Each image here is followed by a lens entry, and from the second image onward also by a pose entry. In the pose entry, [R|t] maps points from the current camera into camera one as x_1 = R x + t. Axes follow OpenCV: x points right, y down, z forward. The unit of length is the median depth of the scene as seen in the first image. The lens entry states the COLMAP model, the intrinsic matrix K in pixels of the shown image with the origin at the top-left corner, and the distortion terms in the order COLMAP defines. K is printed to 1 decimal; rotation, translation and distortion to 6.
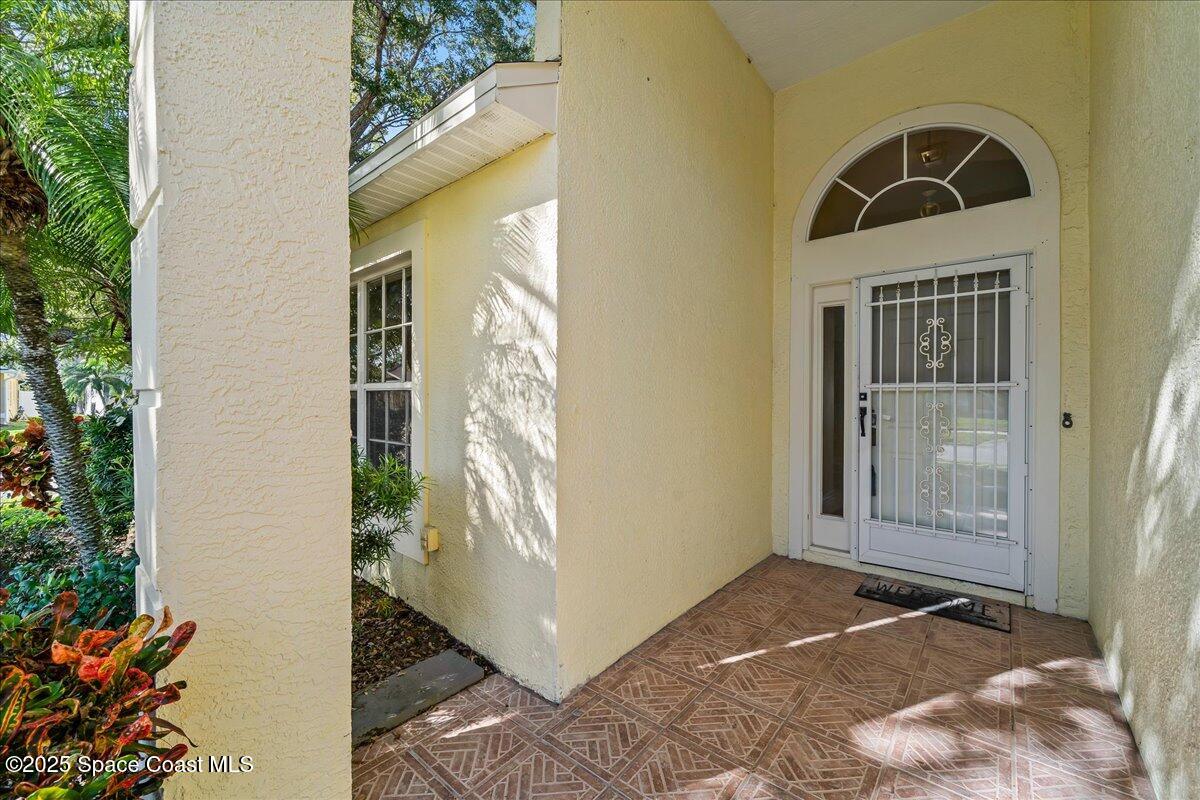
lens RADIAL K [[477.7, 0, 600.0], [0, 477.7, 400.0], [0, 0, 1]] dist [-0.001333, -0.000154]
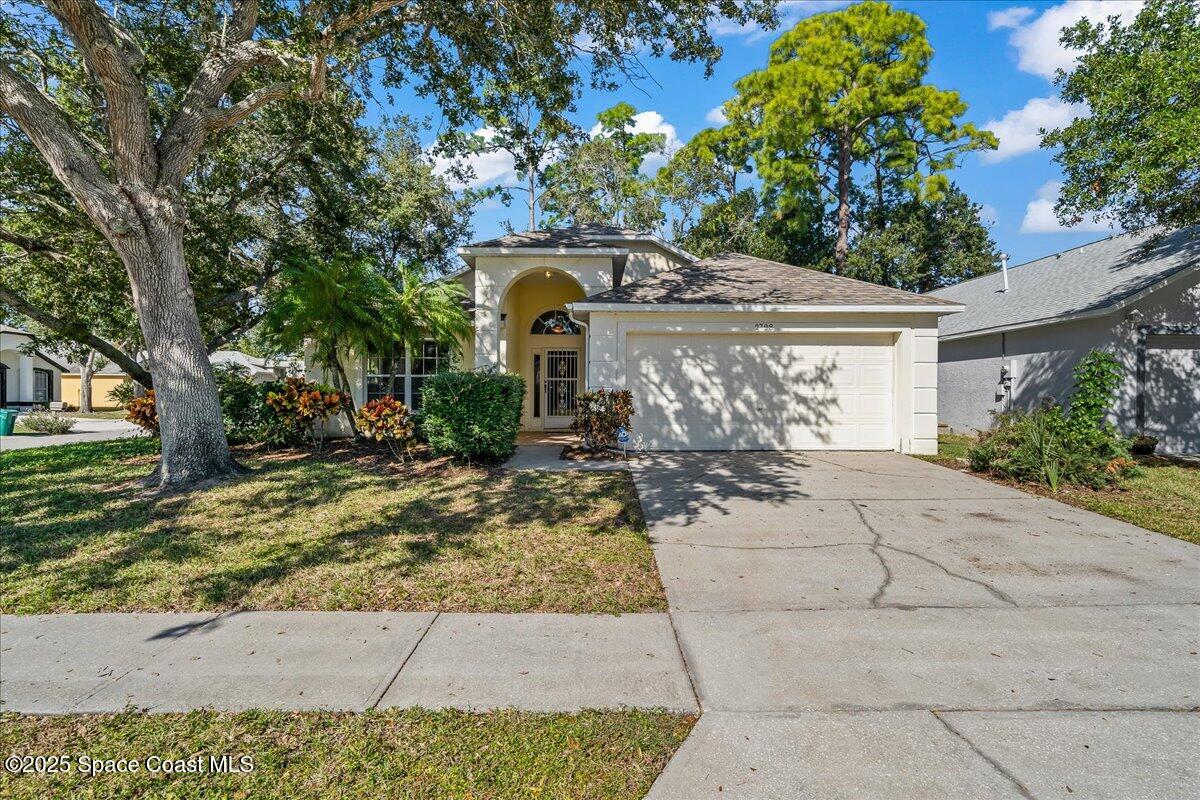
lens RADIAL K [[477.7, 0, 600.0], [0, 477.7, 400.0], [0, 0, 1]] dist [-0.001333, -0.000154]
pose [[0.758749, -0.018909, 0.651109, -1.545273], [0.001405, 0.999624, 0.027393, 0.034117], [-0.651382, -0.019869, 0.758490, -2.075770]]
